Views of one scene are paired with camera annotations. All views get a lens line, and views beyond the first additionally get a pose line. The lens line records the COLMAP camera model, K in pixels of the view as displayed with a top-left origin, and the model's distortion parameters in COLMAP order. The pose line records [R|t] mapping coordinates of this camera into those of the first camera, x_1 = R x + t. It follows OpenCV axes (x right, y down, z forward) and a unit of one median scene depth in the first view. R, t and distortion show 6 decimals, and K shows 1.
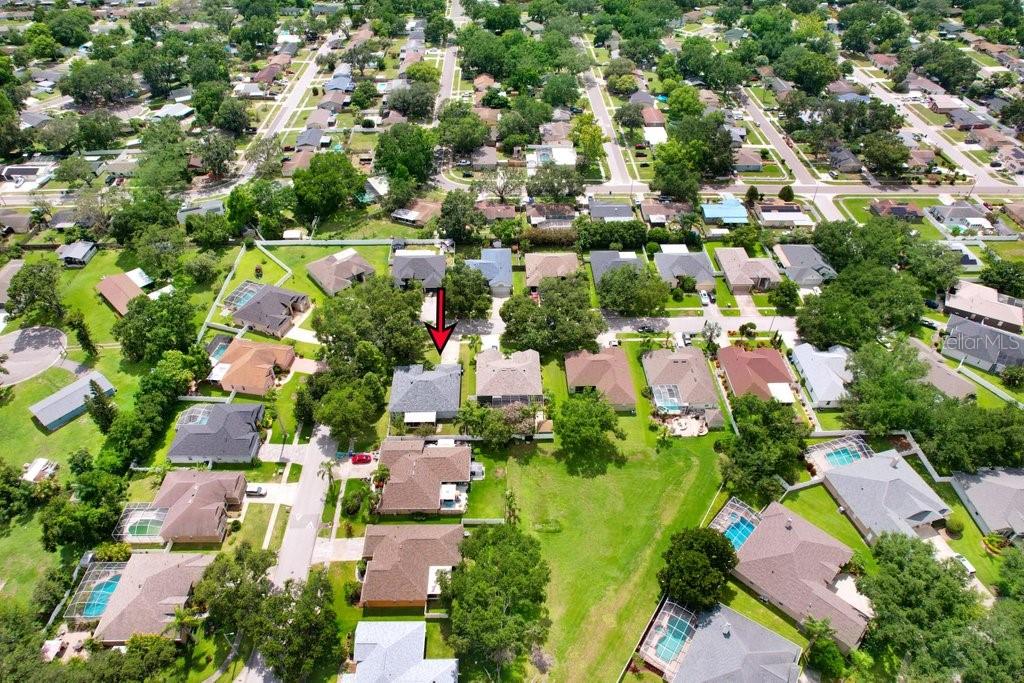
lens RADIAL K [[638.1, 0, 512.0], [0, 638.1, 341.5], [0, 0, 1]] dist [-0.002535, -0.000124]
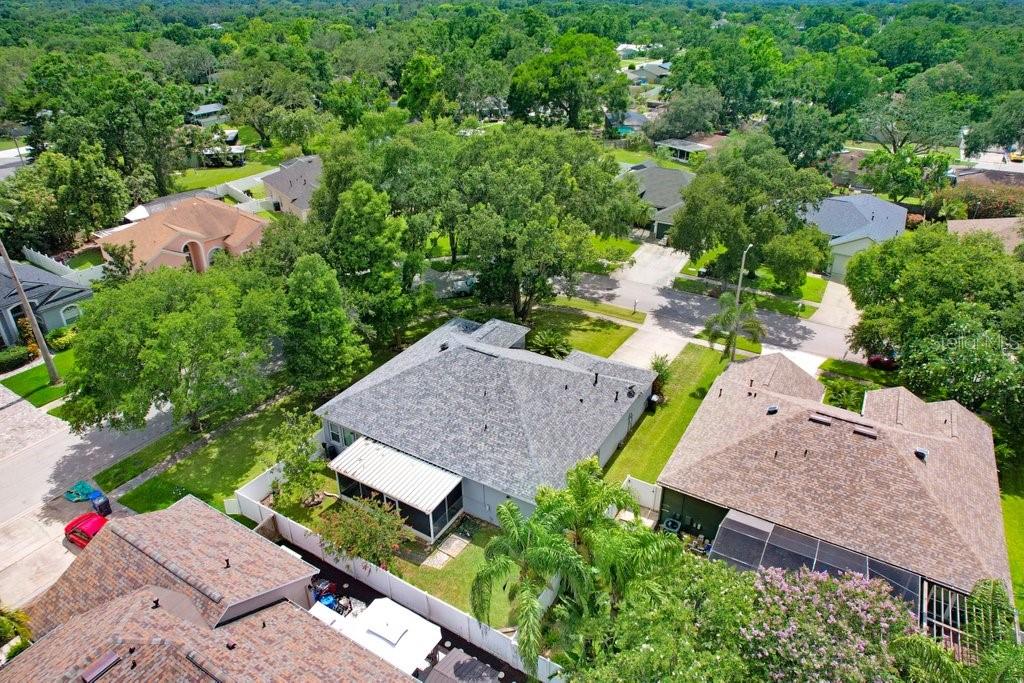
lens RADIAL K [[638.1, 0, 512.0], [0, 638.1, 341.5], [0, 0, 1]] dist [-0.002535, -0.000124]
pose [[0.849189, 0.240737, -0.470025, -0.005723], [-0.336675, 0.932513, -0.130652, 0.085718], [0.406851, 0.269194, 0.872930, 0.765381]]
